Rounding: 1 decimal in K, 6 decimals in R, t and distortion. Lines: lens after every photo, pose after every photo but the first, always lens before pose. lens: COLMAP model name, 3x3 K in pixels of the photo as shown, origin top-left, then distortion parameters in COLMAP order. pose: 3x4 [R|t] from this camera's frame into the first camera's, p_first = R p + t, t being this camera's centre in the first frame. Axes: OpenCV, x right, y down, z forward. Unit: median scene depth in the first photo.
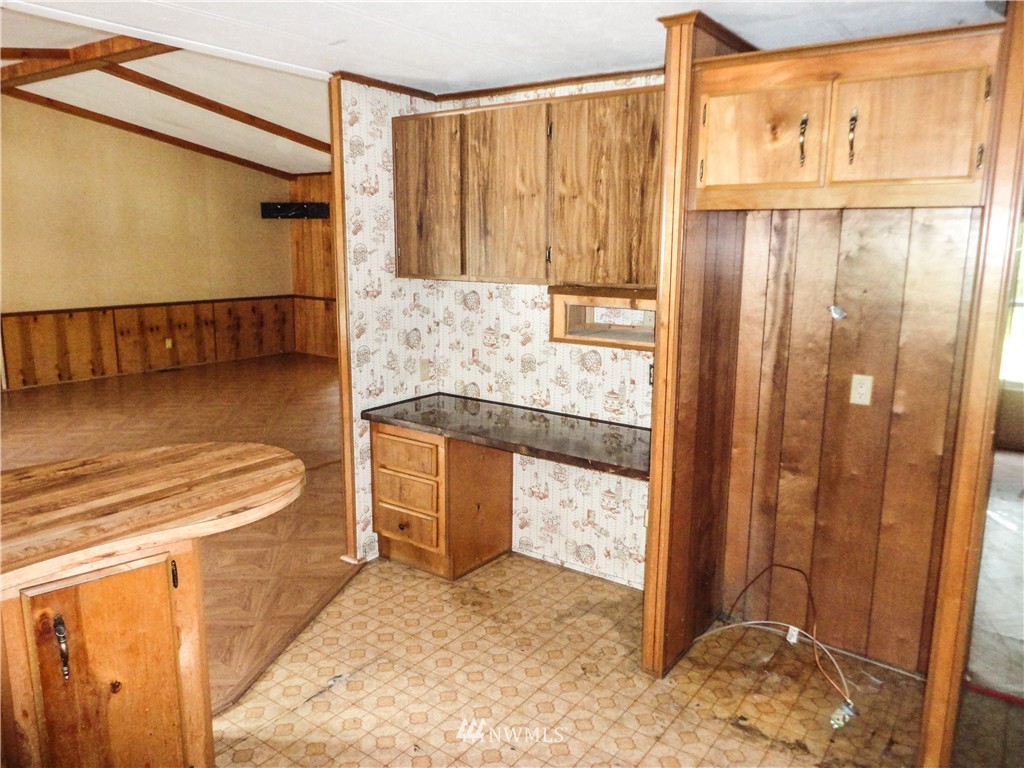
lens RADIAL K [[756.1, 0, 521.6], [0, 756.1, 379.5], [0, 0, 1]] dist [-0.005210, 0.008471]
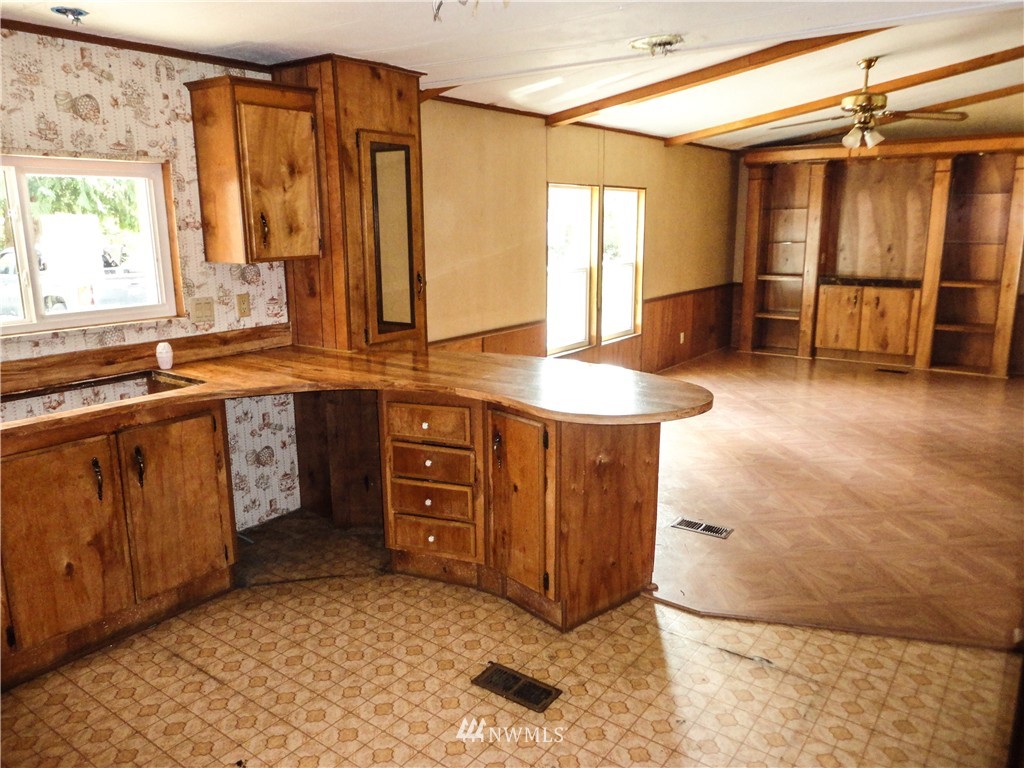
lens RADIAL K [[756.1, 0, 511.5], [0, 756.1, 392.0], [0, 0, 1]] dist [-0.005210, 0.008471]
pose [[-0.031089, 0.215755, -0.975952, 0.209680], [-0.177859, 0.959647, 0.217816, -0.033976], [0.983565, 0.180353, 0.008539, 0.185059]]
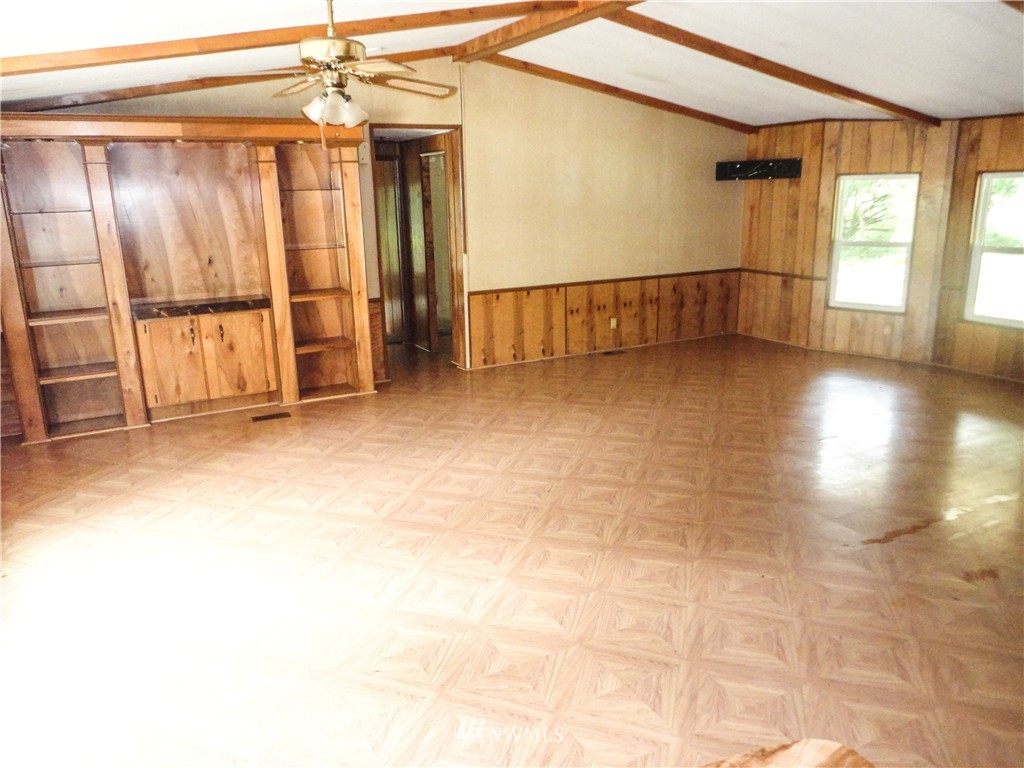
lens RADIAL K [[756.1, 0, 511.8], [0, 756.1, 381.0], [0, 0, 1]] dist [-0.005210, 0.008471]
pose [[0.885812, 0.084459, -0.456294, -0.148063], [-0.054848, 0.995461, 0.077779, -0.041749], [0.460792, -0.043870, 0.886423, 0.120331]]
